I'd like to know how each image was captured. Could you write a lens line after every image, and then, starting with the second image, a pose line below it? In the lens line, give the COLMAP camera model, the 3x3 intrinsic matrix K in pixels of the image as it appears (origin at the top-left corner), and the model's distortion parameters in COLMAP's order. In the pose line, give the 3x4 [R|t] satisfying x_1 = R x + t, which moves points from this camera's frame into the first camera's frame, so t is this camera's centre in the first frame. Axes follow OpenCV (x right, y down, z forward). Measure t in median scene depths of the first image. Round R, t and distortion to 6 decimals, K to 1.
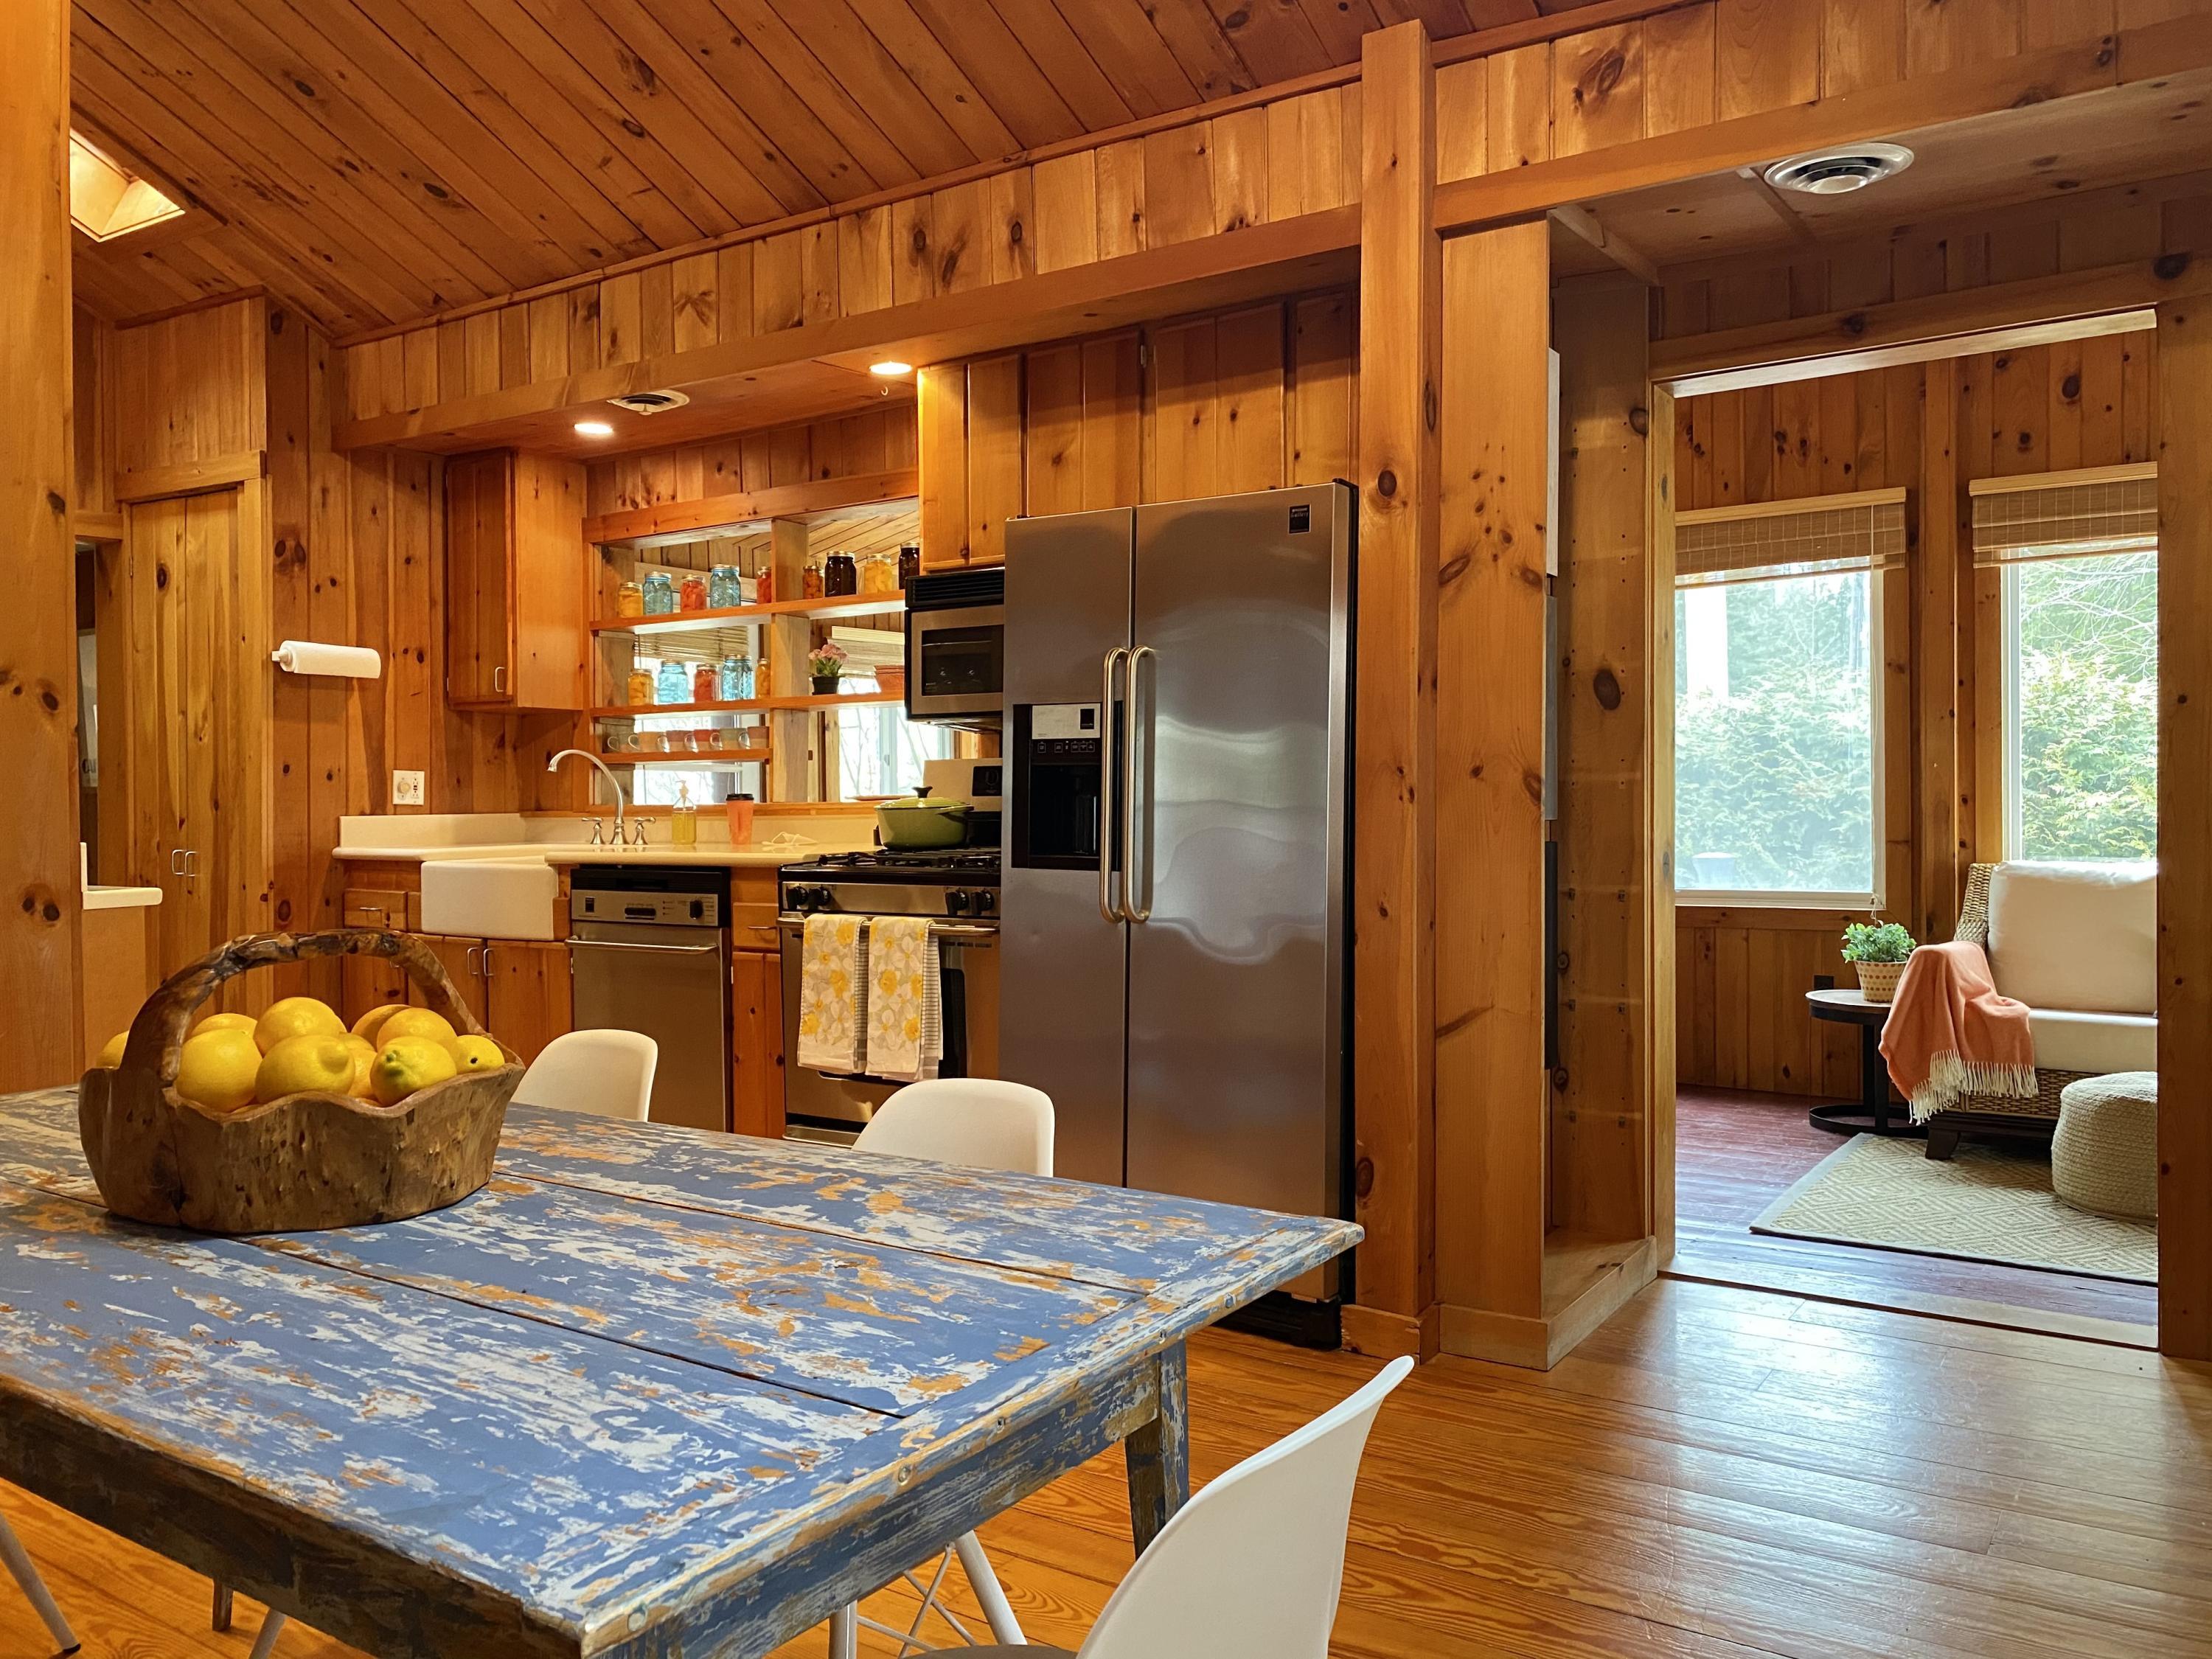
lens RADIAL K [[1674.7, 0, 1106.0], [0, 1674.7, 829.5], [0, 0, 1]] dist [0.106709, -0.178974]
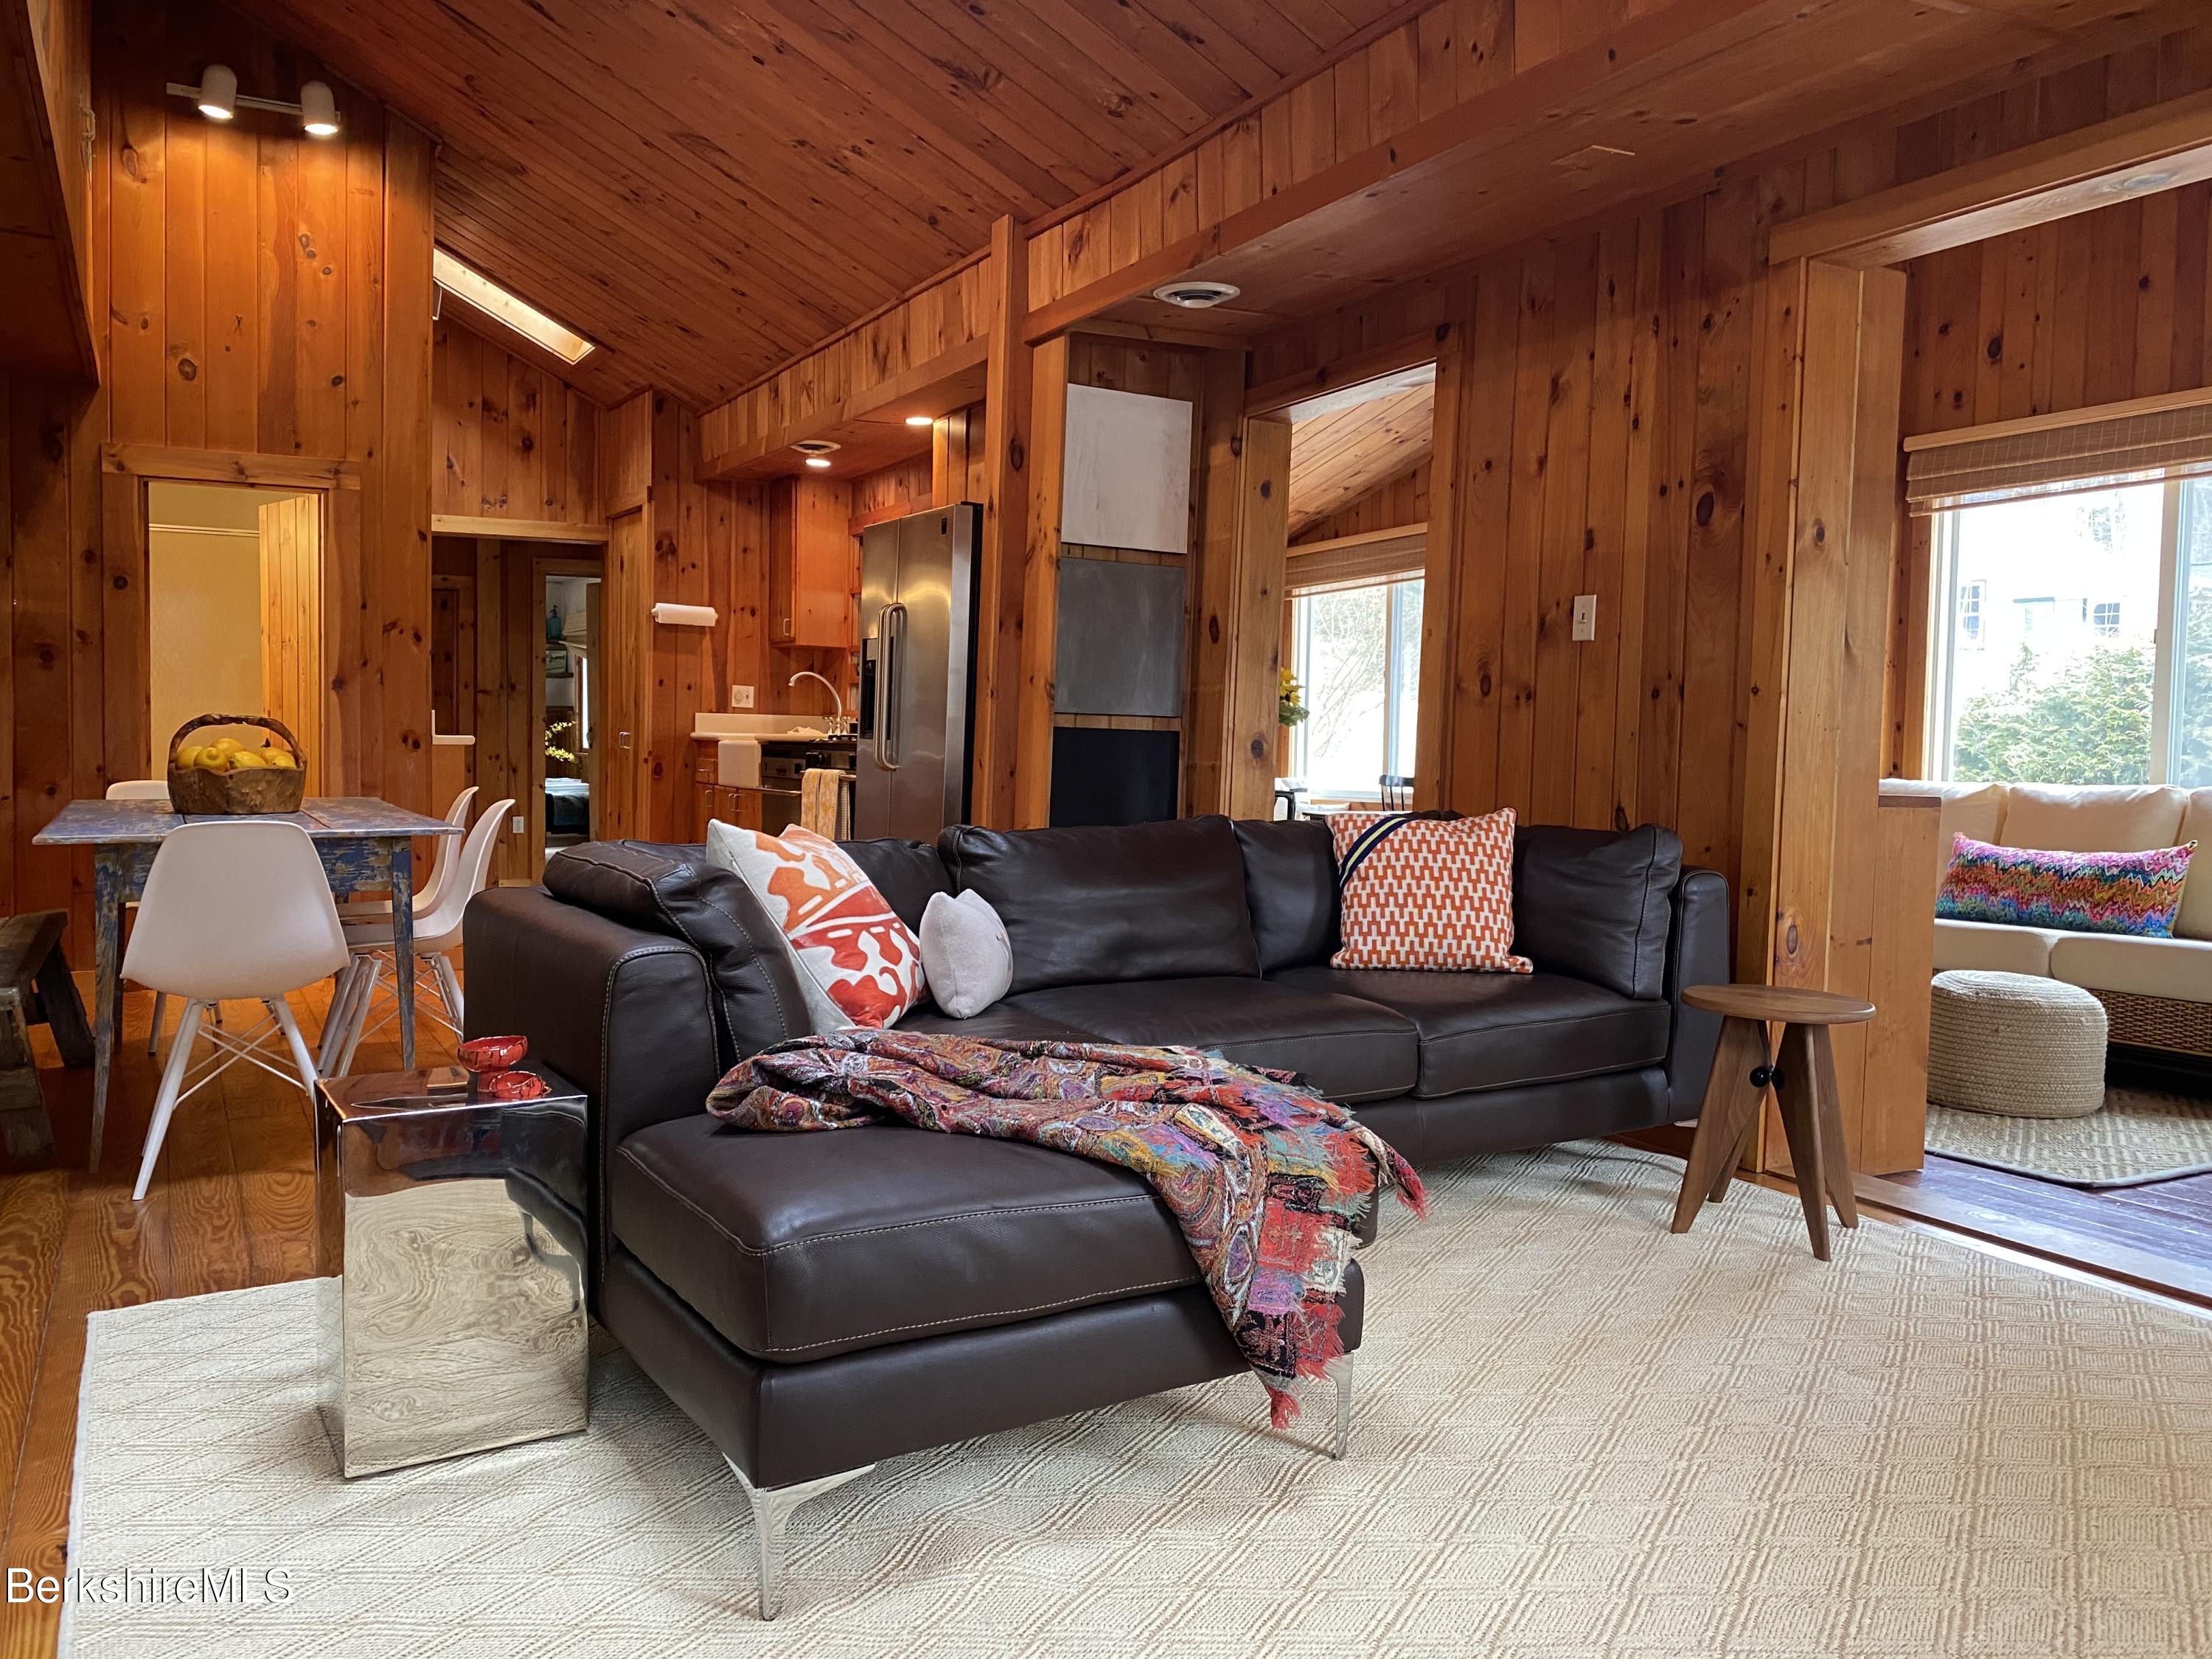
lens RADIAL K [[1674.7, 0, 1106.0], [0, 1674.7, 829.5], [0, 0, 1]] dist [0.106709, -0.178974]
pose [[0.895337, 0.048178, -0.442776, 0.610278], [-0.034168, 0.998632, 0.039571, 0.026225], [0.444077, -0.020301, 0.895758, -0.256195]]
